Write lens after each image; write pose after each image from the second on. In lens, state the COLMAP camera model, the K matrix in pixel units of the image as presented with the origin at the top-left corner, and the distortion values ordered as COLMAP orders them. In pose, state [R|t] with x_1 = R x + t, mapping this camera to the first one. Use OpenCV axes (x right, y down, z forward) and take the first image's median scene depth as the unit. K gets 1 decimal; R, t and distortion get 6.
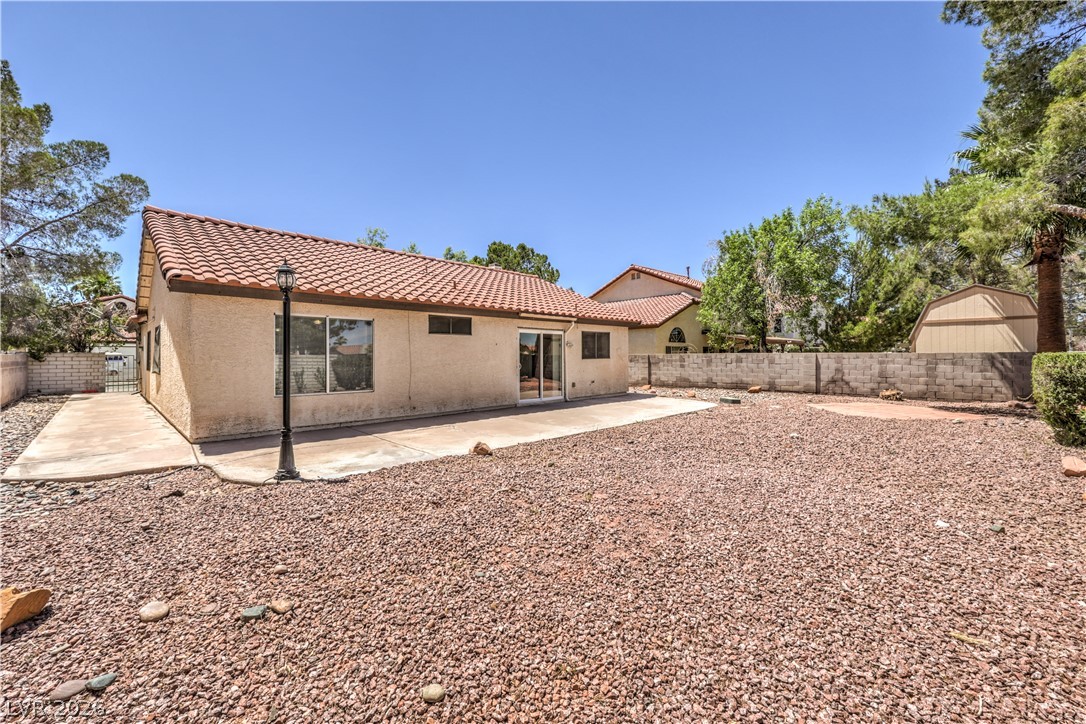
lens RADIAL K [[449.6, 0, 543.5], [0, 449.6, 358.4], [0, 0, 1]] dist [0.008857, 0.000080]
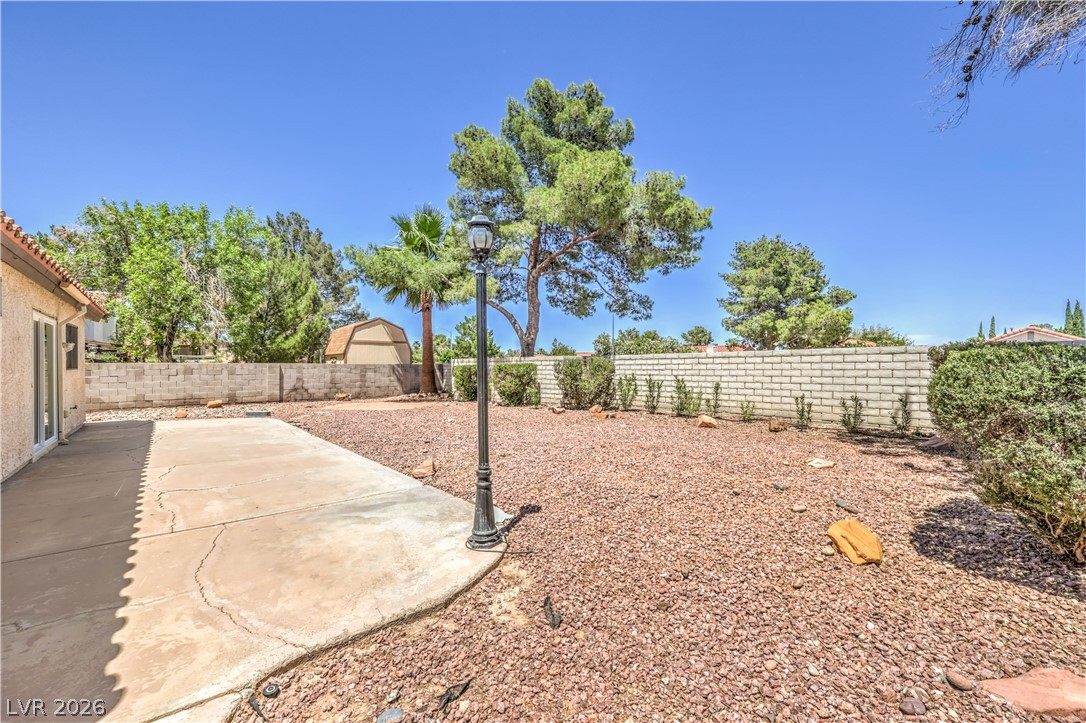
lens RADIAL K [[449.6, 0, 541.8], [0, 449.6, 362.4], [0, 0, 1]] dist [0.008857, 0.000080]
pose [[0.089781, 0.012947, 0.995877, -0.403522], [0.010162, 0.999852, -0.013914, 0.006673], [-0.995910, 0.011370, 0.089636, 0.301101]]
